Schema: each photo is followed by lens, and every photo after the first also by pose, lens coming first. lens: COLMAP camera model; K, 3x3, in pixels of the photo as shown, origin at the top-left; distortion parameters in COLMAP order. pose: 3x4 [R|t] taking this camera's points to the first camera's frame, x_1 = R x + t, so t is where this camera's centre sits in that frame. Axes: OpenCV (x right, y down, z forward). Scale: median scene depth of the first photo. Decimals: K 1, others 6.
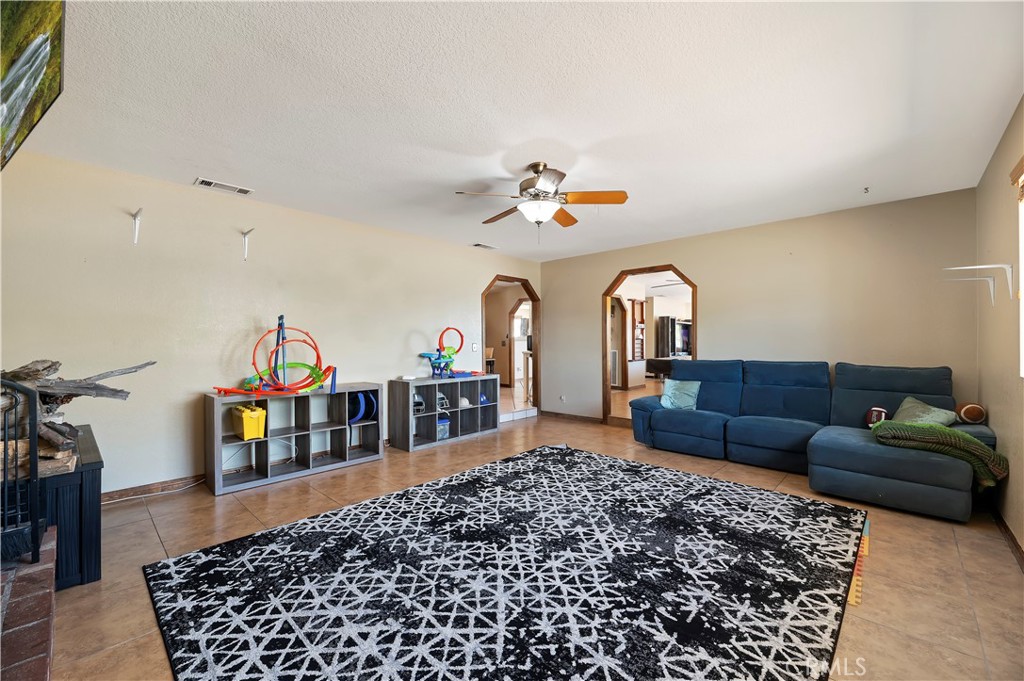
lens RADIAL K [[420.5, 0, 512.8], [0, 420.5, 339.8], [0, 0, 1]] dist [0.001869, -0.000459]
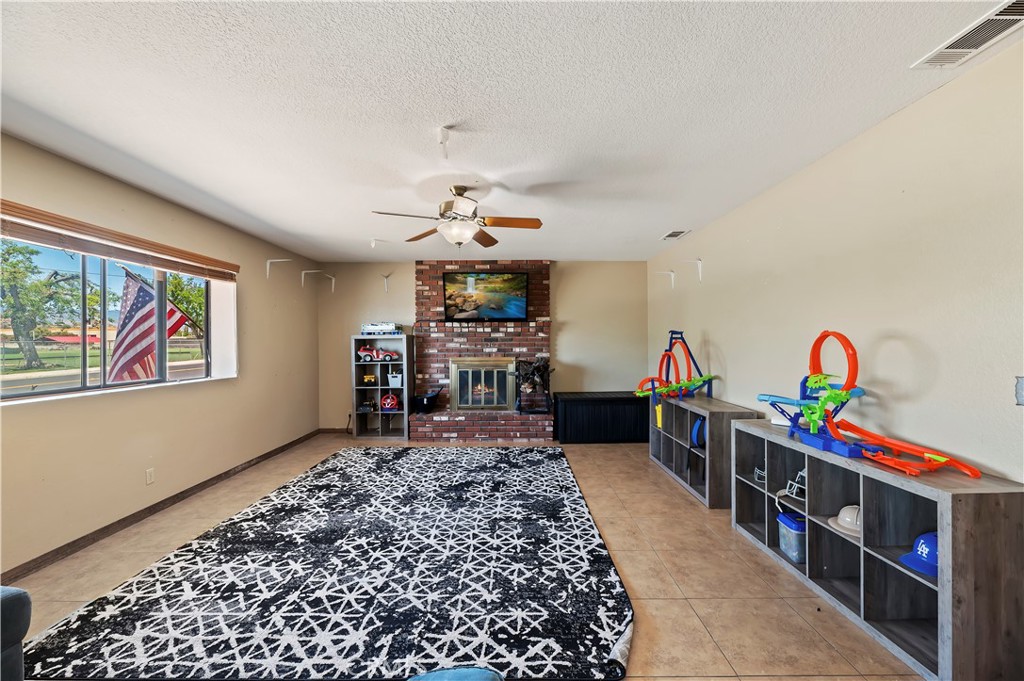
lens RADIAL K [[420.5, 0, 518.7], [0, 420.5, 342.4], [0, 0, 1]] dist [0.001869, -0.000459]
pose [[-0.727850, 0.007358, -0.685697, 0.724334], [0.011857, 0.999928, -0.001856, -0.040186], [0.685634, -0.009481, -0.727885, 2.020678]]
